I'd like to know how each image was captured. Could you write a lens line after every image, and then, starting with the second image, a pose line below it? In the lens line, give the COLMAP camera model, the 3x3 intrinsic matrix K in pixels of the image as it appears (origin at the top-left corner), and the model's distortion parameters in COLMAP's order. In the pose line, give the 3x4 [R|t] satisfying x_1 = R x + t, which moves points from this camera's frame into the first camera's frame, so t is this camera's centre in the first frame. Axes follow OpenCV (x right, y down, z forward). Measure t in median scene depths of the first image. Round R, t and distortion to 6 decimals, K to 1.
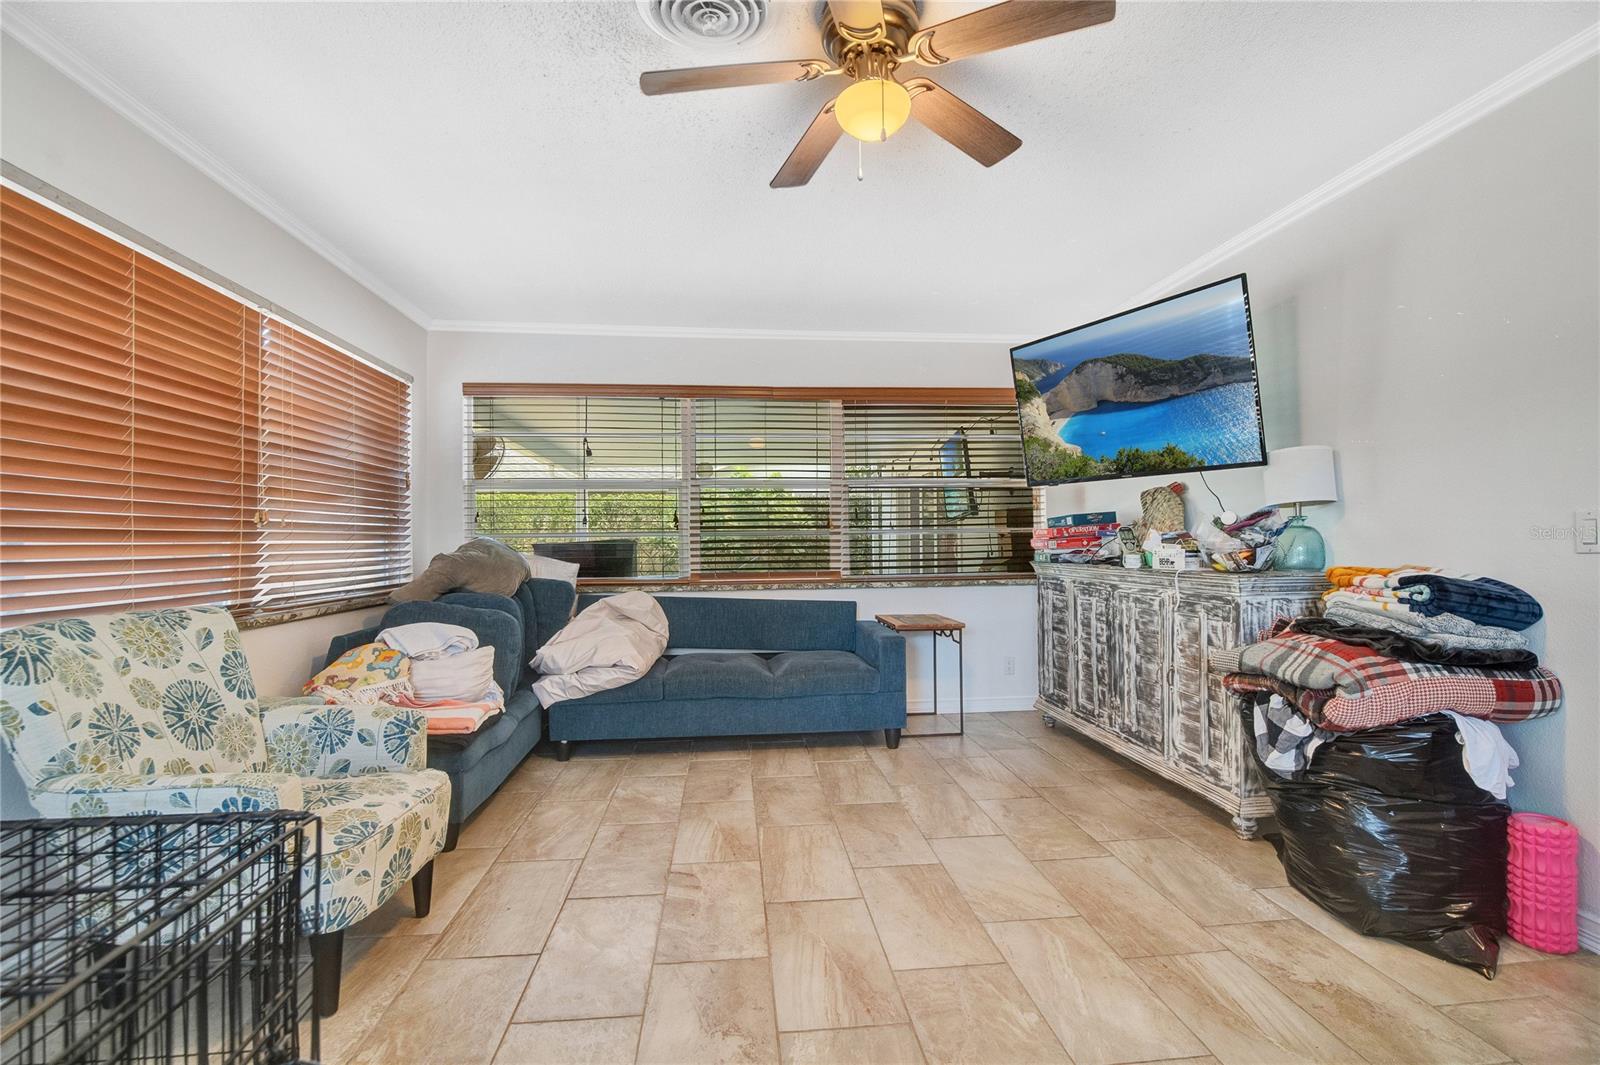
lens RADIAL K [[753.3, 0, 786.7], [0, 753.3, 537.5], [0, 0, 1]] dist [-0.017195, 0.000506]
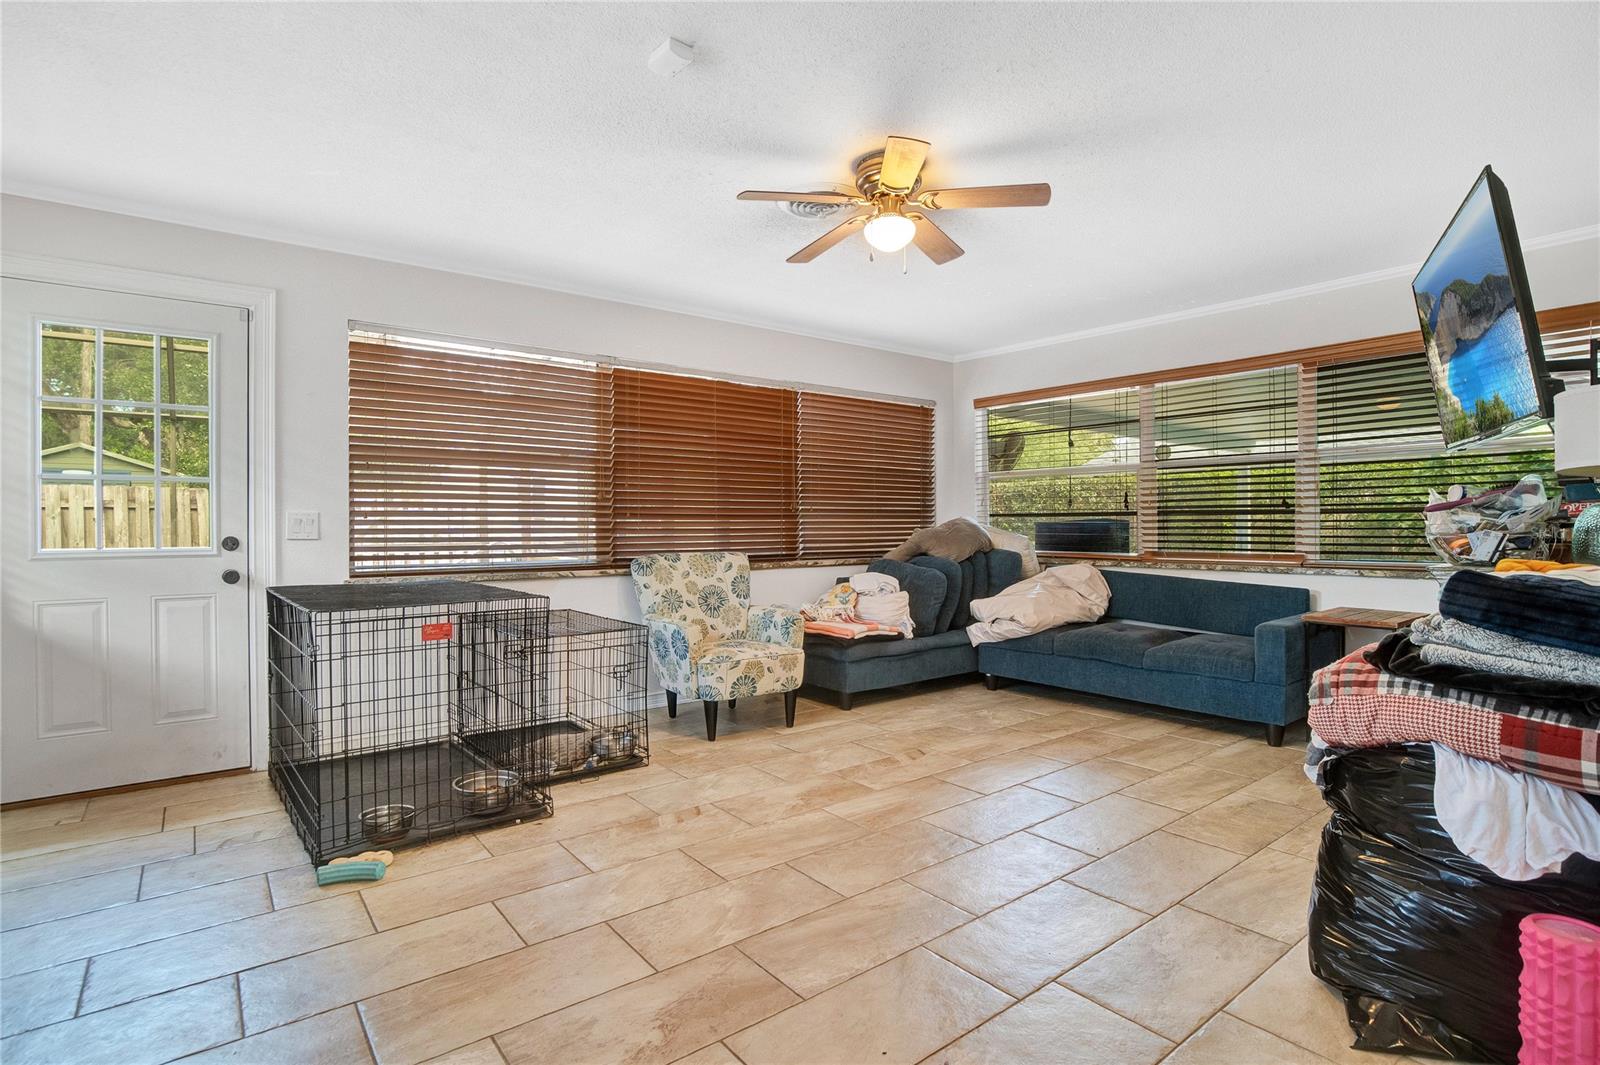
lens RADIAL K [[768.0, 0, 800.0], [0, 768.0, 532.5], [0, 0, 1]] dist [-0.021503, 0.000324]
pose [[0.546867, 0.017554, -0.837035, 0.816314], [0.001381, 0.999760, 0.021869, -0.004218], [0.837218, -0.013115, 0.546712, 0.007562]]
